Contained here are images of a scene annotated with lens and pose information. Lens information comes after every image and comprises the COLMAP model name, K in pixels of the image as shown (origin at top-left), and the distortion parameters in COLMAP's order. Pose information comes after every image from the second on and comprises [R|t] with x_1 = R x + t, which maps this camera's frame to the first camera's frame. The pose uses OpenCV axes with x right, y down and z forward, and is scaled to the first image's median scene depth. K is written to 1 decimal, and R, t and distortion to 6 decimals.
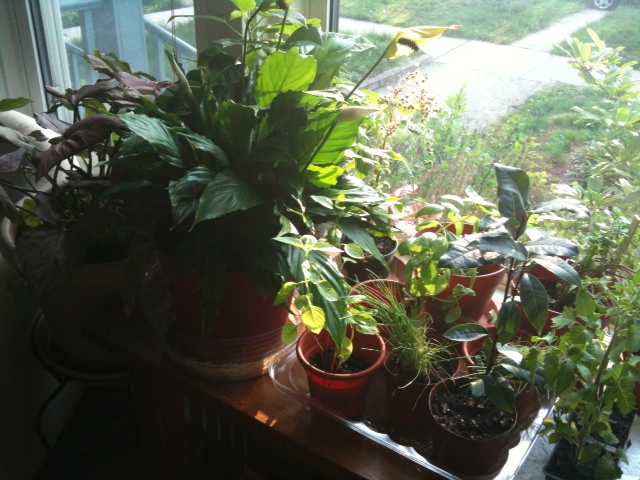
lens RADIAL K [[661.2, 0, 320.0], [0, 661.2, 240.0], [0, 0, 1]] dist [0.017324, 0.012526]
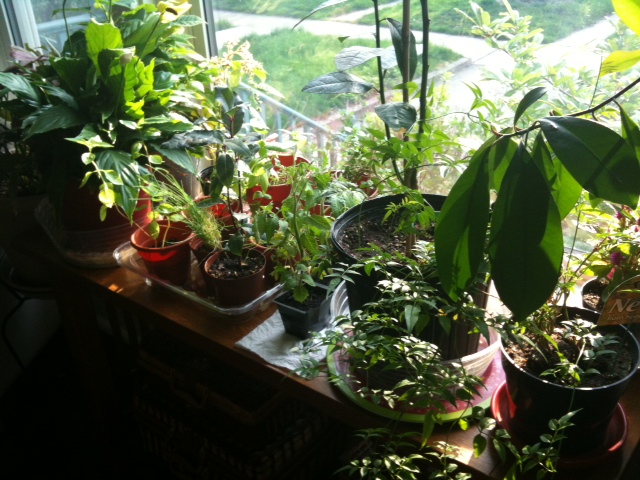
lens RADIAL K [[646.4, 0, 320.0], [0, 646.4, 240.0], [0, 0, 1]] dist [0.003751, 0.001088]
pose [[0.995310, -0.035279, -0.090071, 0.504467], [0.034174, 0.999321, -0.013780, 0.213299], [0.090496, 0.010637, 0.995840, -0.345704]]
